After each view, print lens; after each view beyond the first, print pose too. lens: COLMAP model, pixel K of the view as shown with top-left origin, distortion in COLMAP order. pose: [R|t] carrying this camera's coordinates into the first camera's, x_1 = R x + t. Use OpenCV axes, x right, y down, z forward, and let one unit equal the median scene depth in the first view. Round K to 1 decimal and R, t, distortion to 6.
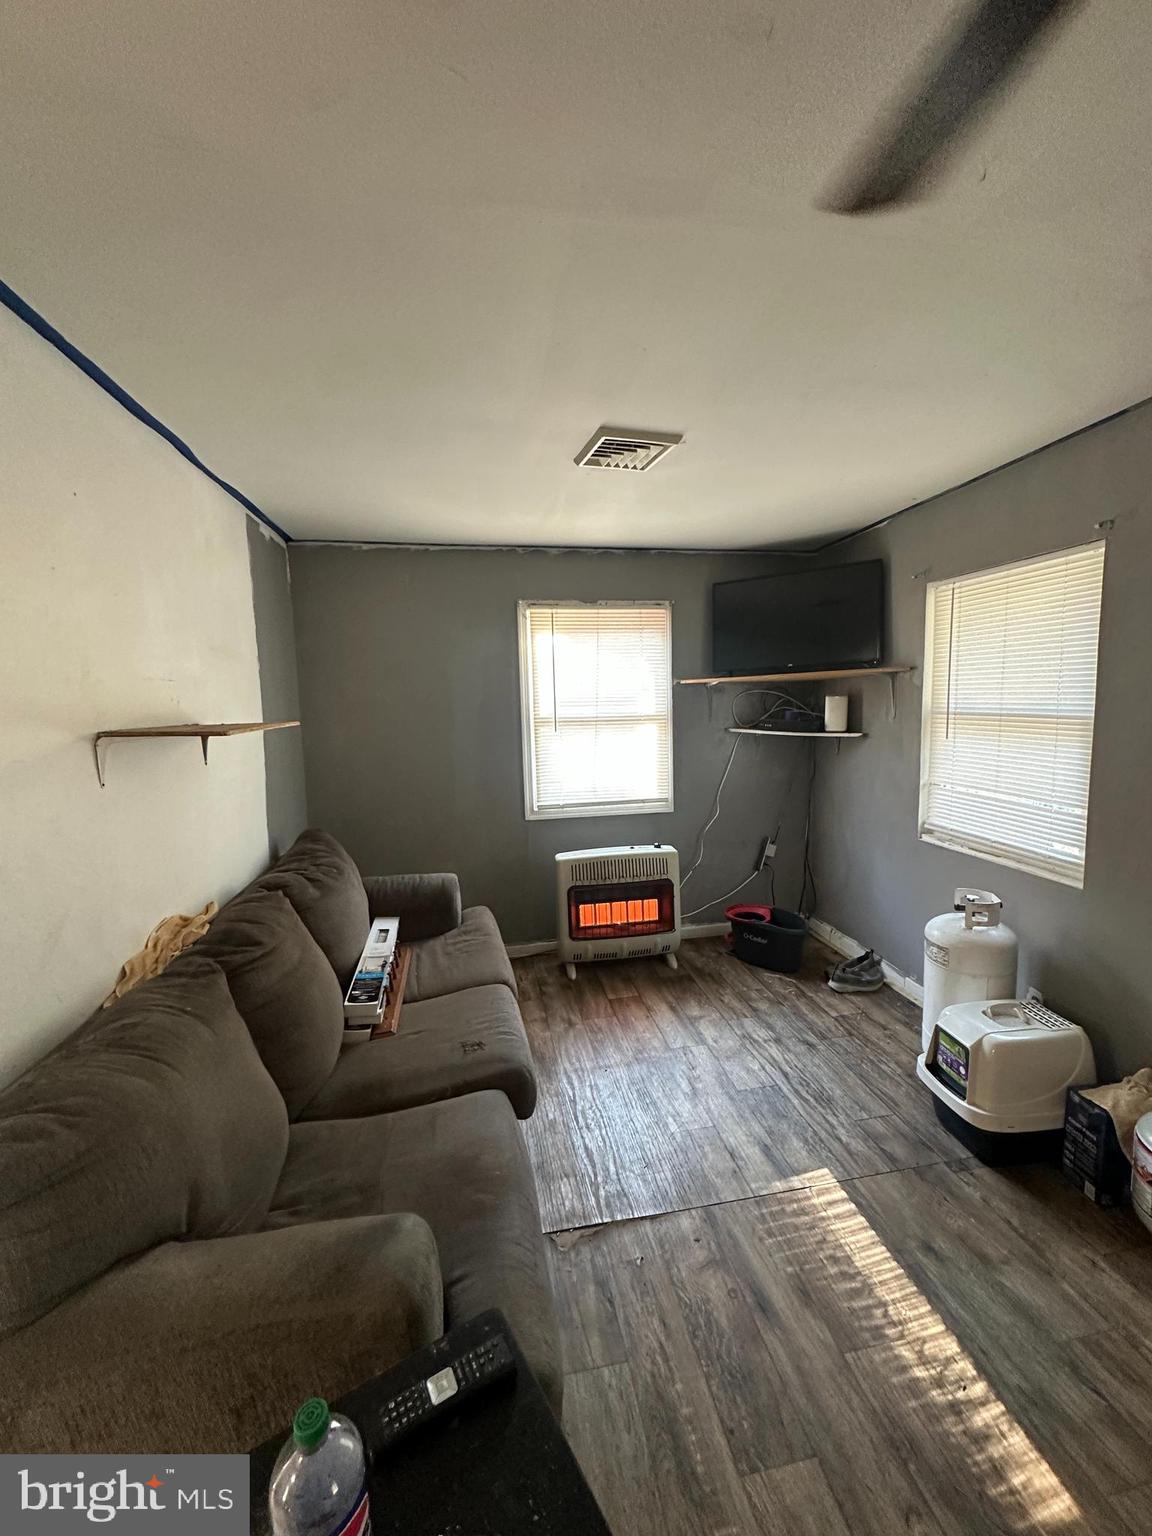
lens RADIAL K [[612.0, 0, 570.8], [0, 612.0, 777.6], [0, 0, 1]] dist [-0.002471, 0.000551]
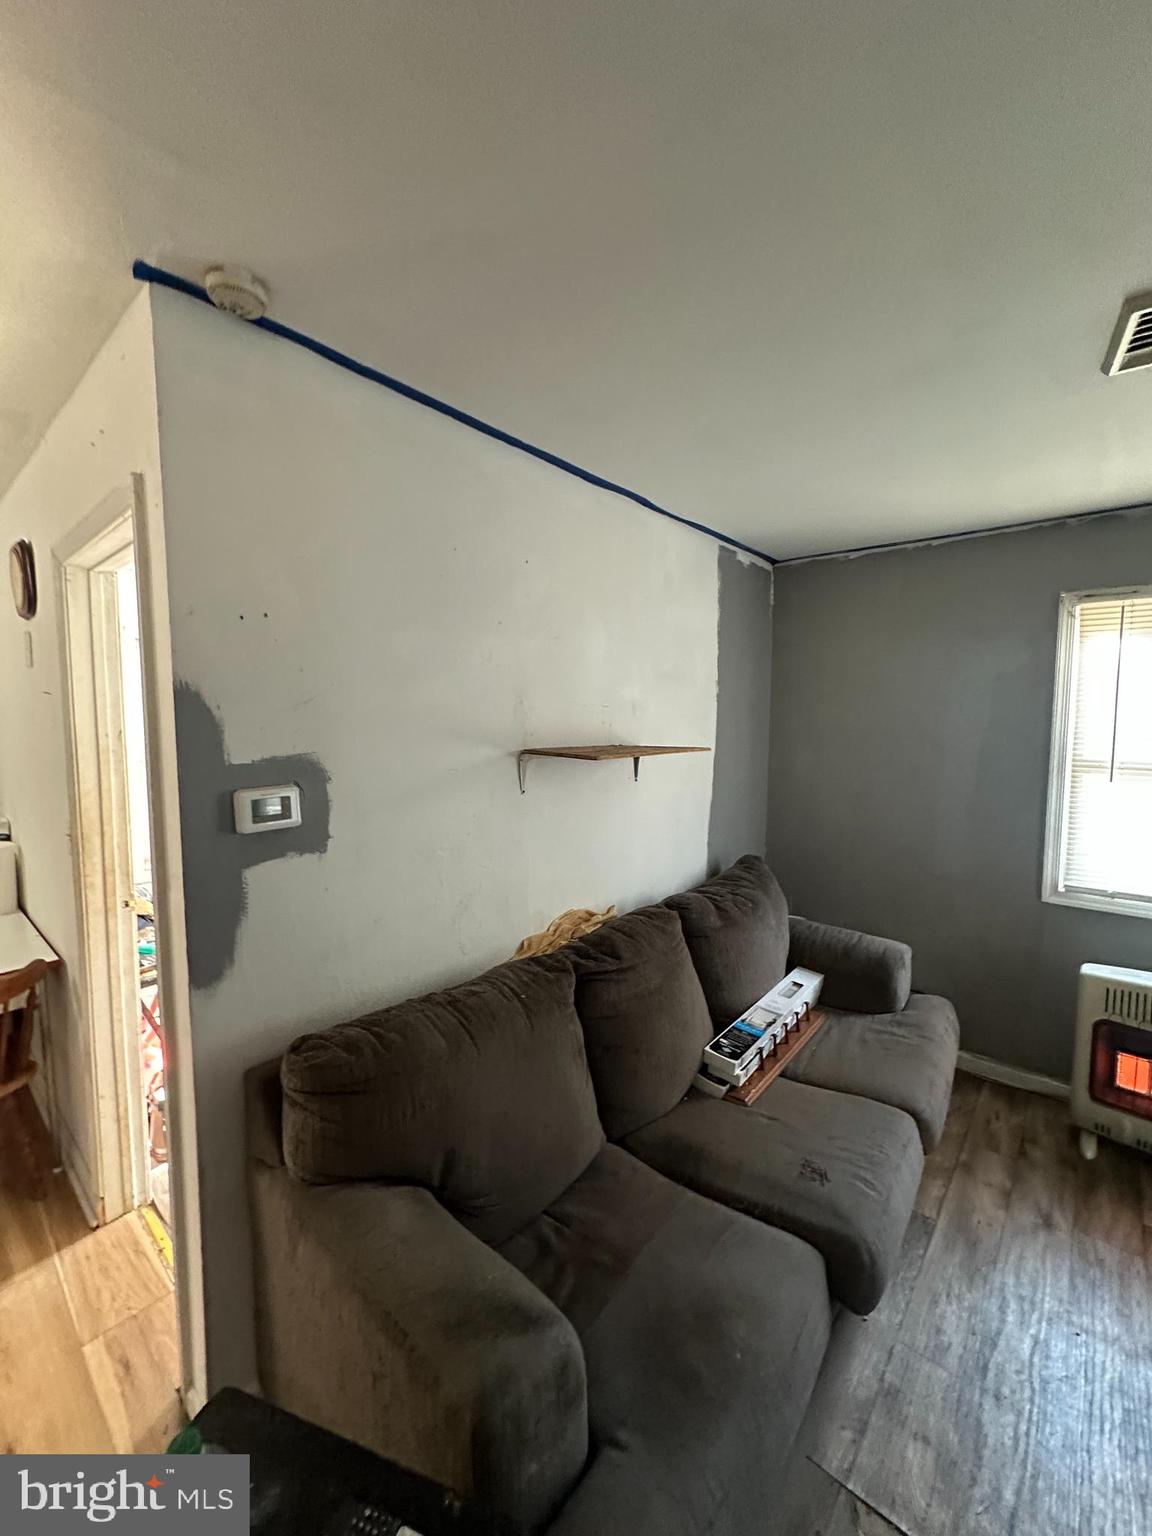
lens RADIAL K [[612.0, 0, 575.8], [0, 612.0, 774.6], [0, 0, 1]] dist [-0.002471, 0.000551]
pose [[0.639834, 0.099445, -0.762052, 0.138809], [-0.121194, 0.992241, 0.027727, -0.039648], [0.758897, 0.074616, 0.646922, 0.157165]]
